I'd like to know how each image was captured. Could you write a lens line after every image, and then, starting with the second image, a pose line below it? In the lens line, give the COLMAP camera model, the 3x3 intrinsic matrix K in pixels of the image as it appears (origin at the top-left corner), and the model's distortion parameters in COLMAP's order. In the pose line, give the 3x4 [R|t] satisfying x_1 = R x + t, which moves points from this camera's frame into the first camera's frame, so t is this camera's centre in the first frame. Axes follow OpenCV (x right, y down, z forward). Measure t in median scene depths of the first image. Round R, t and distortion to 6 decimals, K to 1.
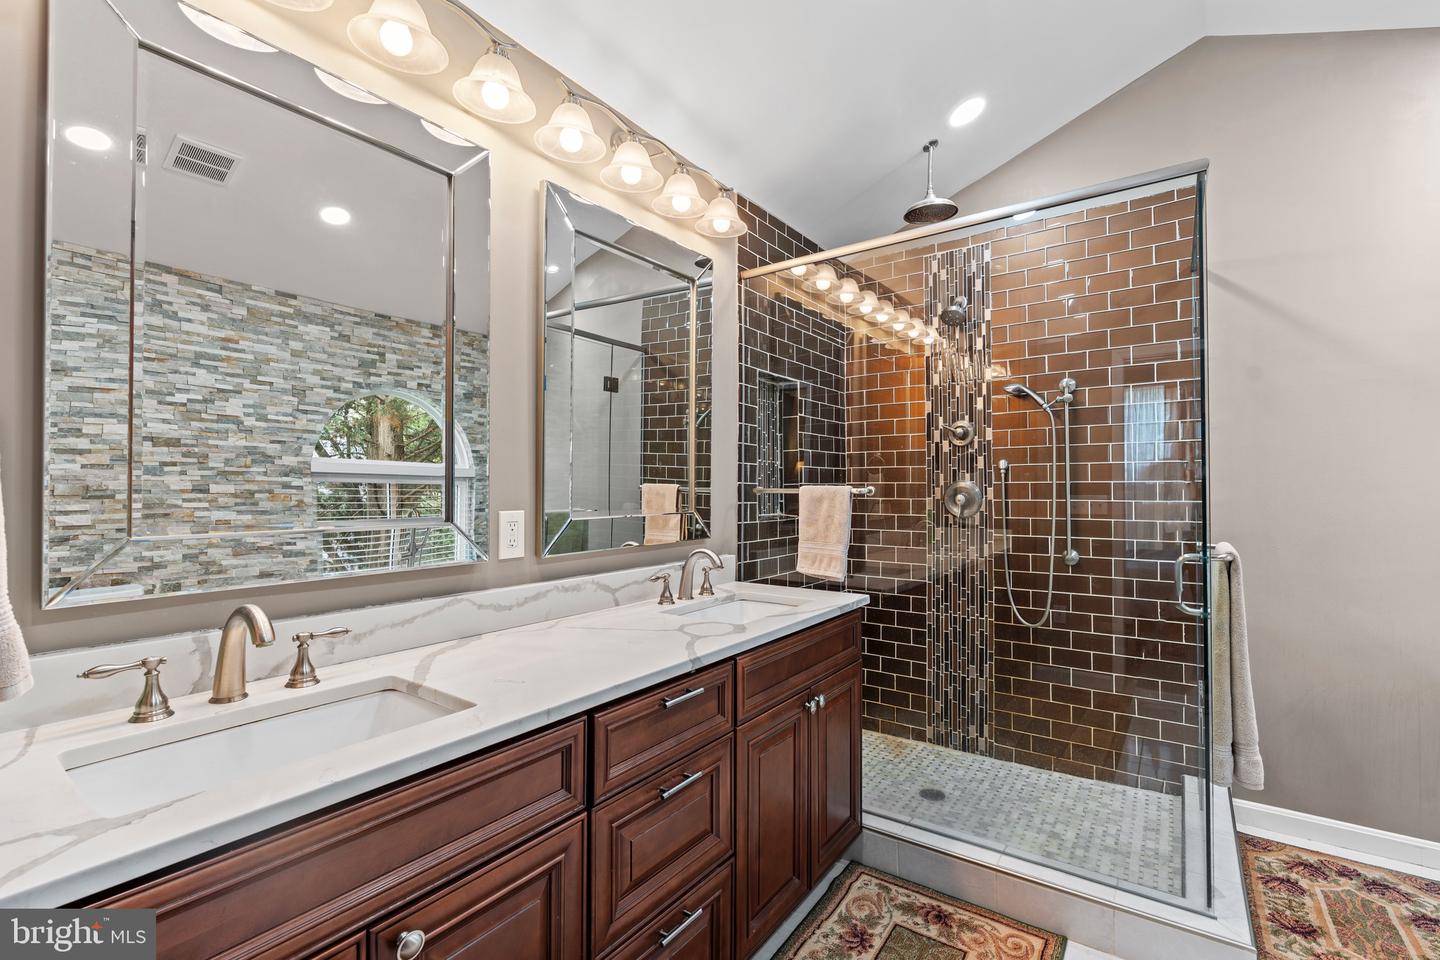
lens RADIAL K [[639.6, 0, 715.7], [0, 639.6, 479.6], [0, 0, 1]] dist [-0.006665, 0.000327]
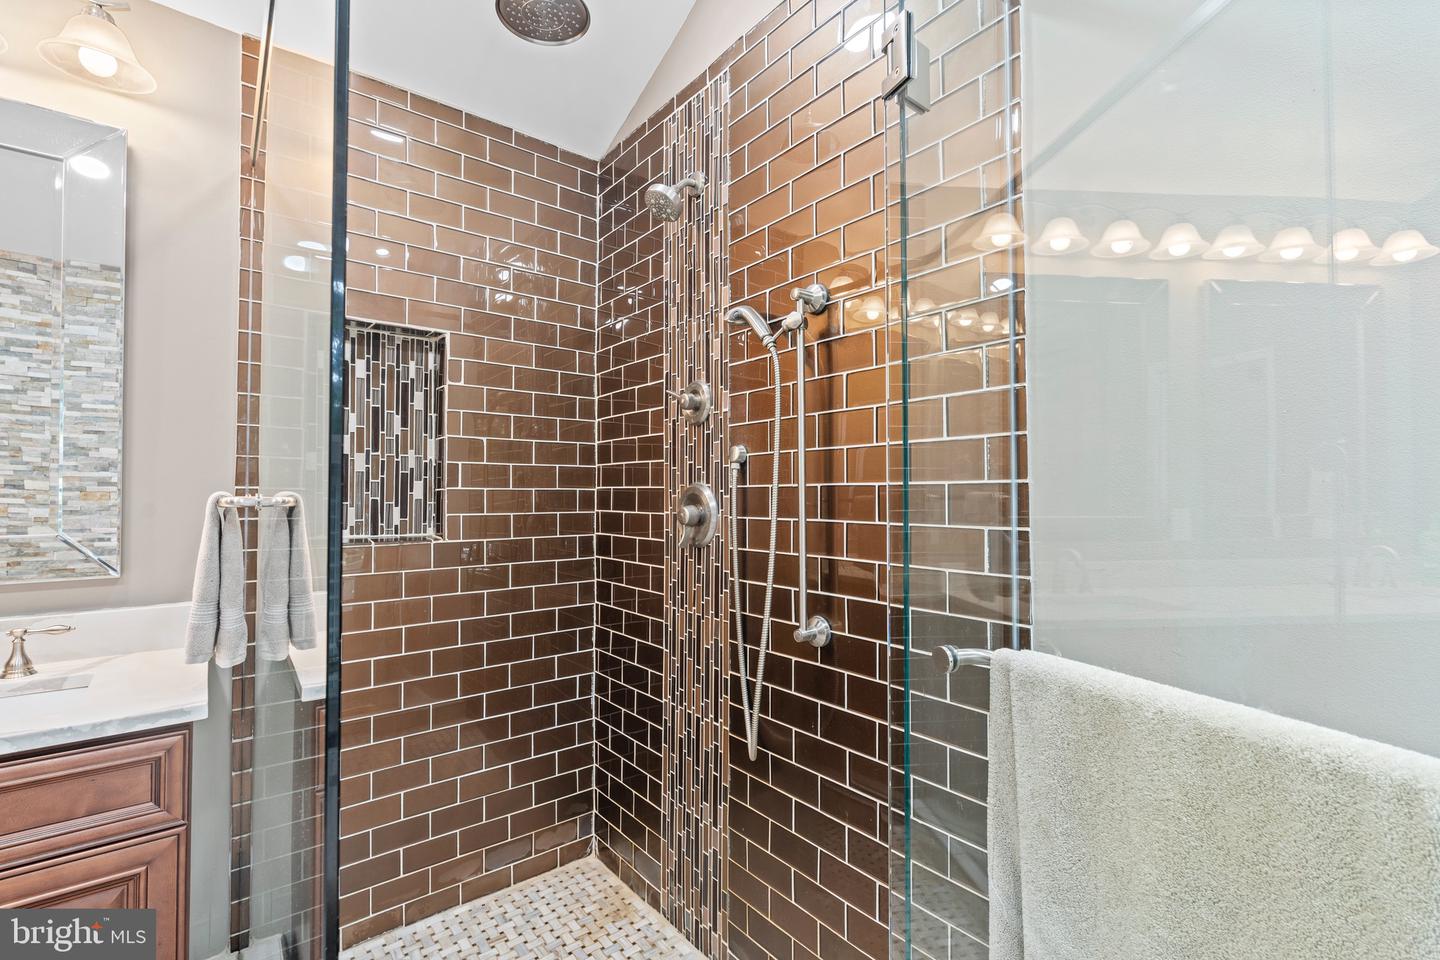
lens RADIAL K [[639.6, 0, 733.0], [0, 639.6, 475.3], [0, 0, 1]] dist [-0.006665, 0.000327]
pose [[0.972816, 0.006638, -0.231485, 0.438196], [-0.008321, 0.999946, -0.006298, -0.002210], [0.231431, 0.008053, 0.972818, 0.344132]]
